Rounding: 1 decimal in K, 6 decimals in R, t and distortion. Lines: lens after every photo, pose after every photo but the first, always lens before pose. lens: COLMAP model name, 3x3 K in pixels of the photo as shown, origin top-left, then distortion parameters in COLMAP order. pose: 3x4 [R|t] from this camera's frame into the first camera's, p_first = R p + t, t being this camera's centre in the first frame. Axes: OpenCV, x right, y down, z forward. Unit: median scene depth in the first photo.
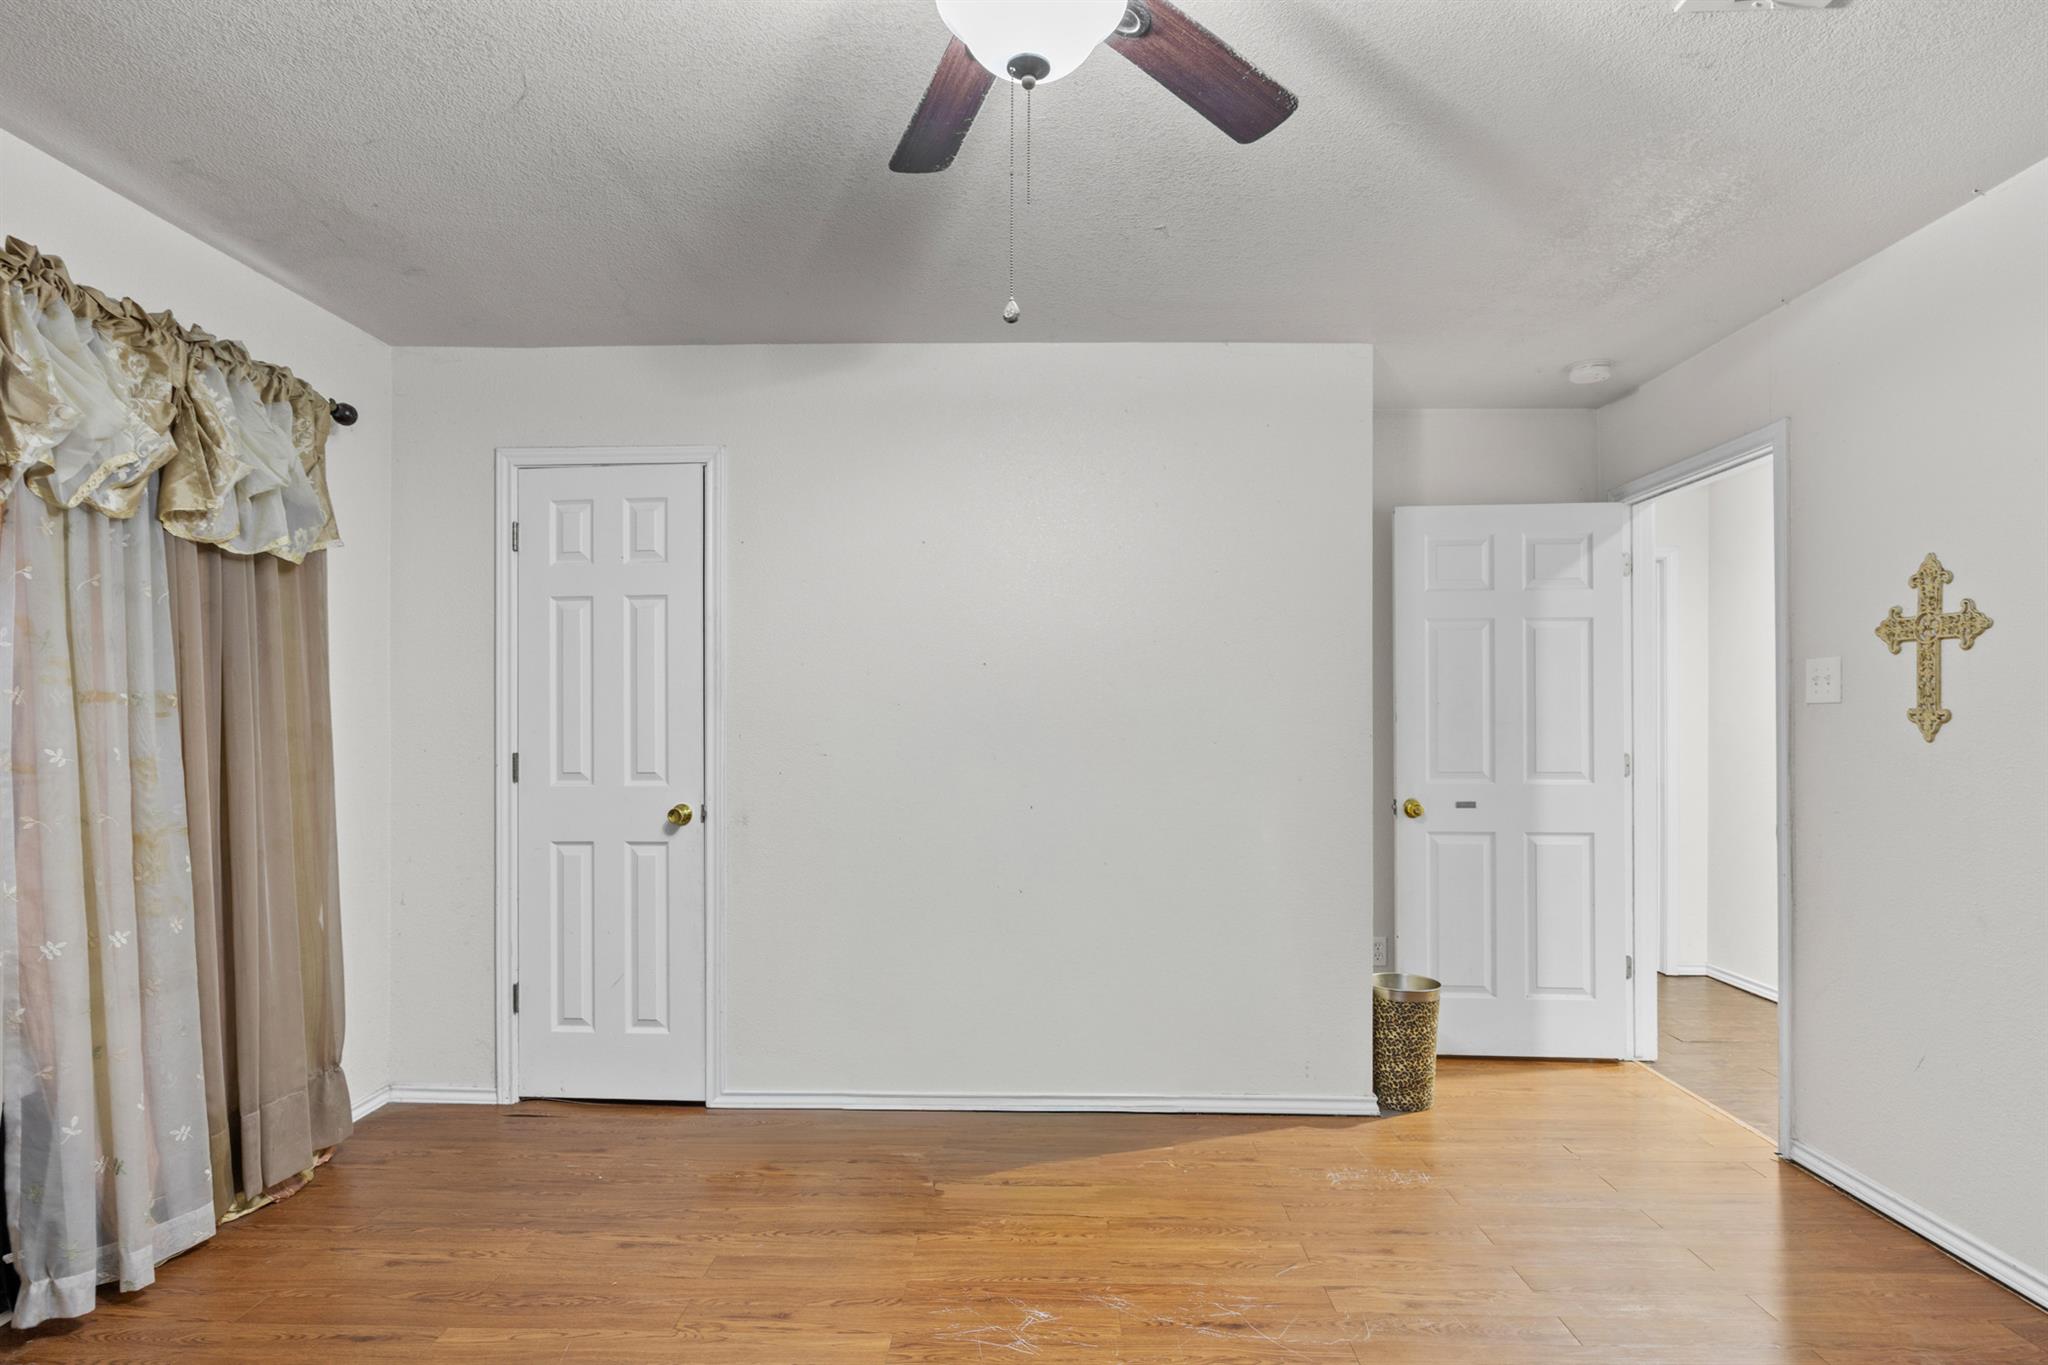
lens RADIAL K [[1044.9, 0, 1023.9], [0, 1044.9, 720.9], [0, 0, 1]] dist [-0.001312, -0.000146]
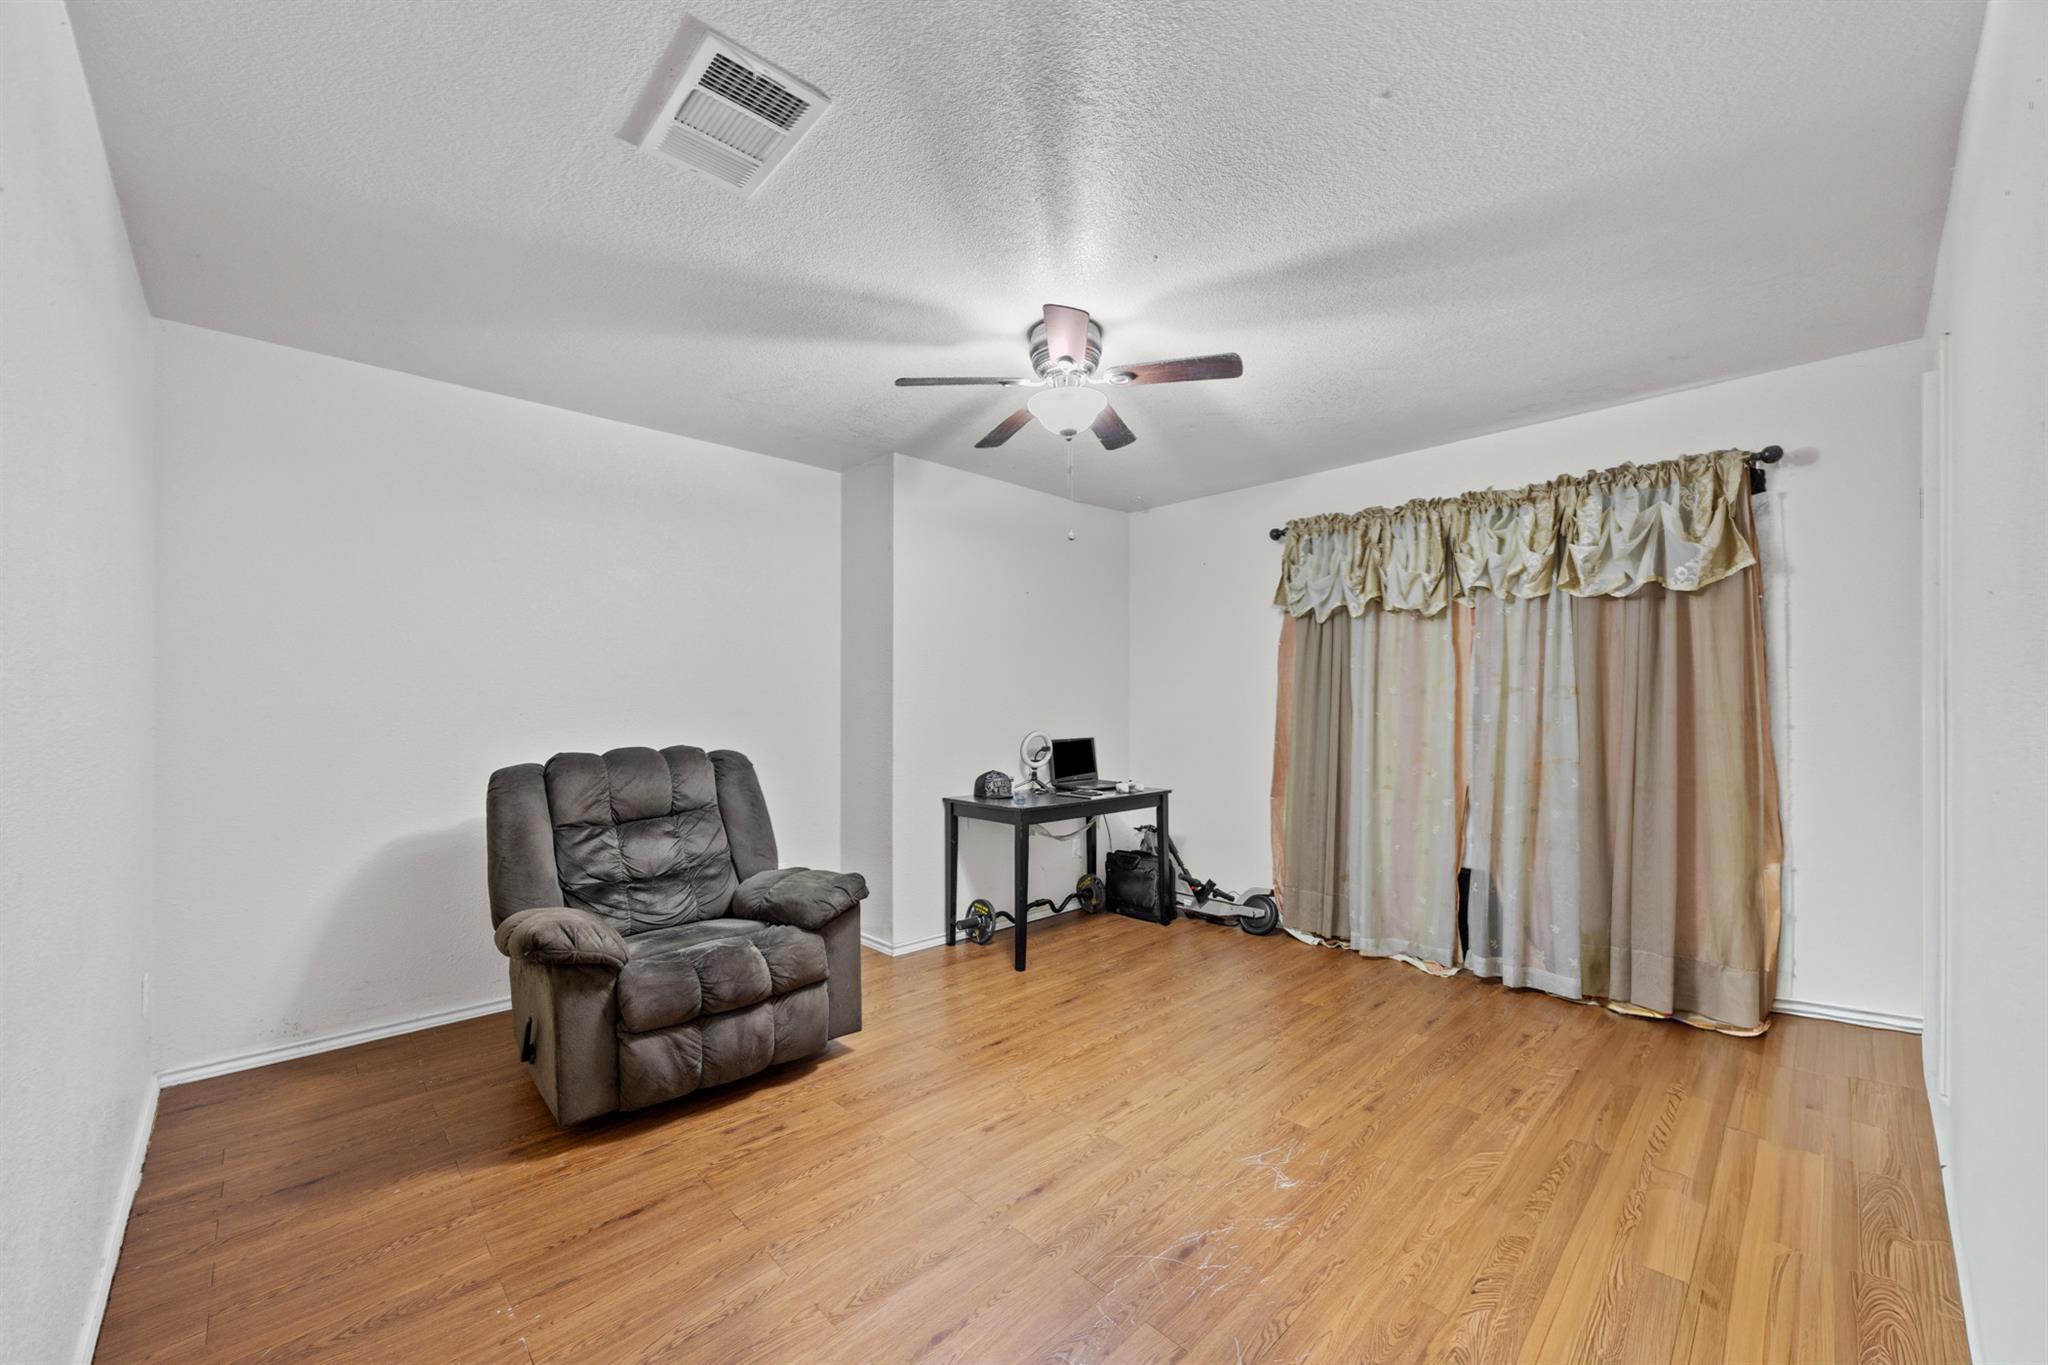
lens RADIAL K [[792.3, 0, 1024.0], [0, 792.3, 682.5], [0, 0, 1]] dist [-0.000717, -0.000105]
pose [[-0.702466, -0.016581, -0.711524, 0.880752], [0.000796, 0.999710, -0.024082, 0.000845], [0.711717, -0.017484, -0.702249, 1.406771]]
